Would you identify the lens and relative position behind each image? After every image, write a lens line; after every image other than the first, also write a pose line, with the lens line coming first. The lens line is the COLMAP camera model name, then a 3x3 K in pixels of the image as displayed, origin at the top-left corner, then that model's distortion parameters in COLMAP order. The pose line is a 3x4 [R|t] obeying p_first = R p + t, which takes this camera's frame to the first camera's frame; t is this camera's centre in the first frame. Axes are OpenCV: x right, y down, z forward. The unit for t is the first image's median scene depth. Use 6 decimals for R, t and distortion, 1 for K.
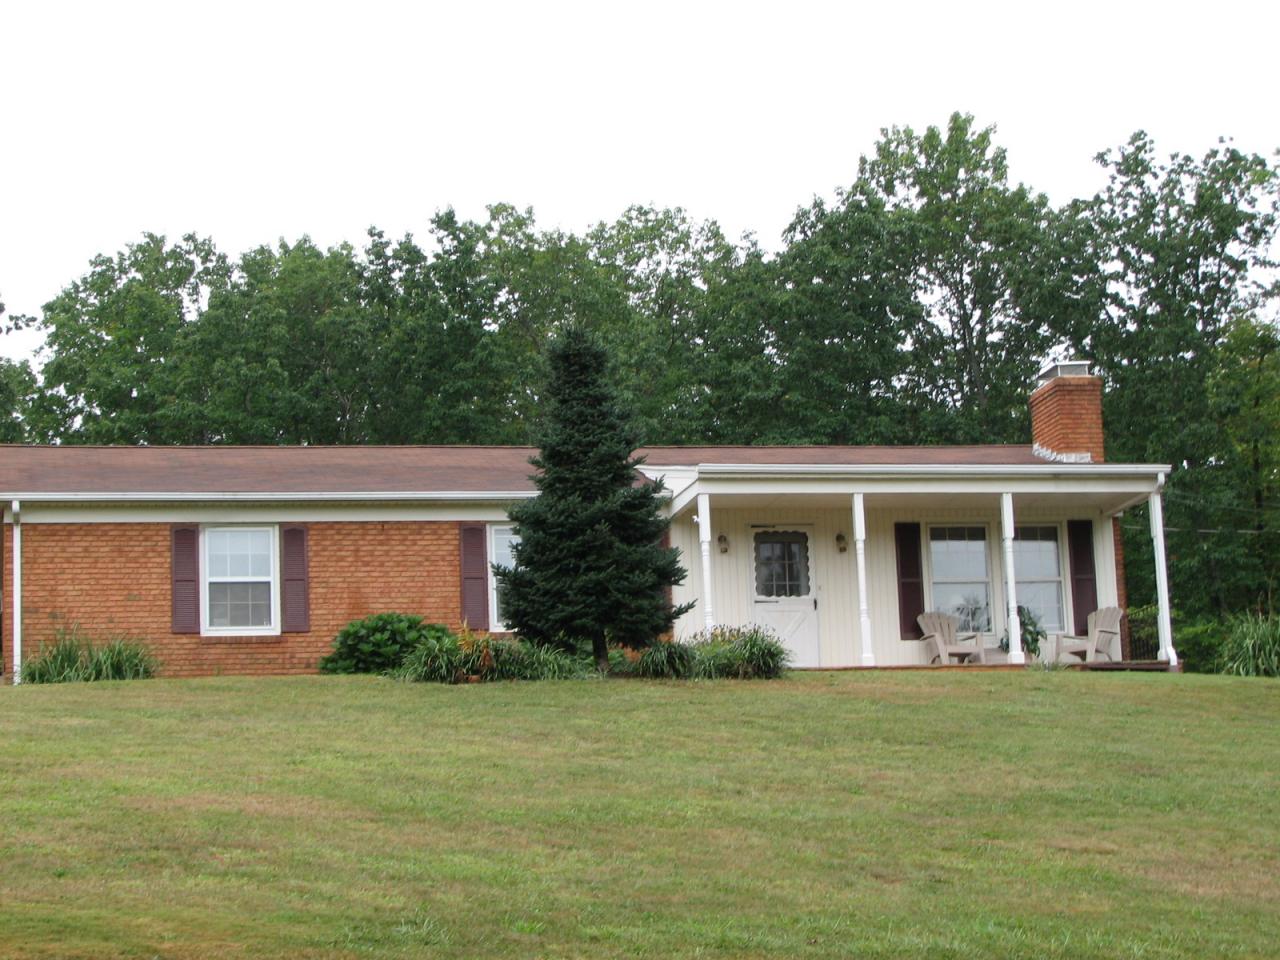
lens RADIAL K [[3126.7, 0, 640.0], [0, 3126.7, 480.0], [0, 0, 1]] dist [0.002704, 3.086198]
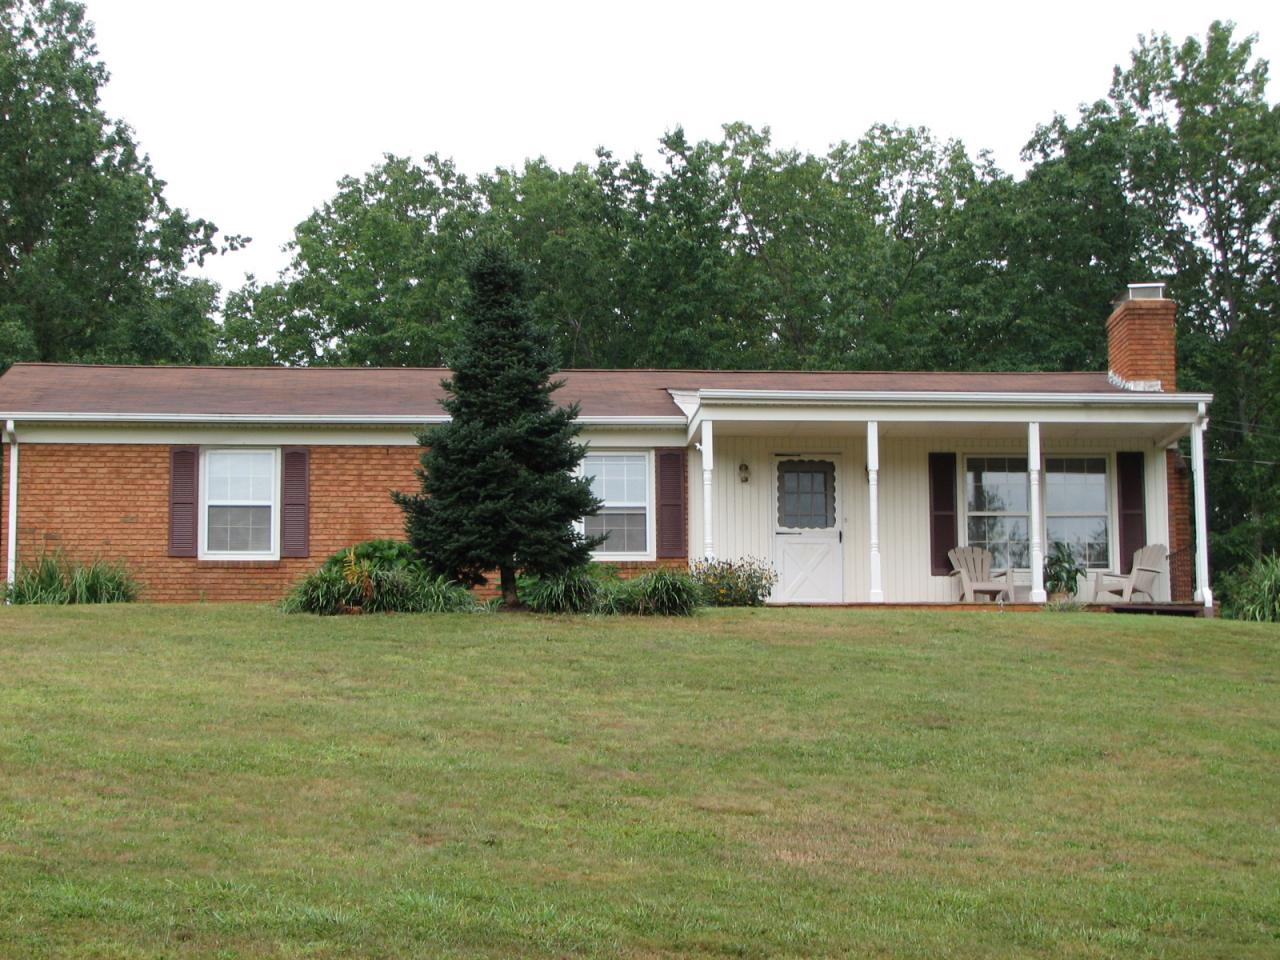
lens RADIAL K [[3126.7, 0, 640.0], [0, 3126.7, 480.0], [0, 0, 1]] dist [0.002704, 3.086198]
pose [[0.991539, 0.012213, -0.129233, 0.118275], [-0.009087, 0.999652, 0.024747, -0.000773], [0.129490, -0.023363, 0.991305, 0.043946]]
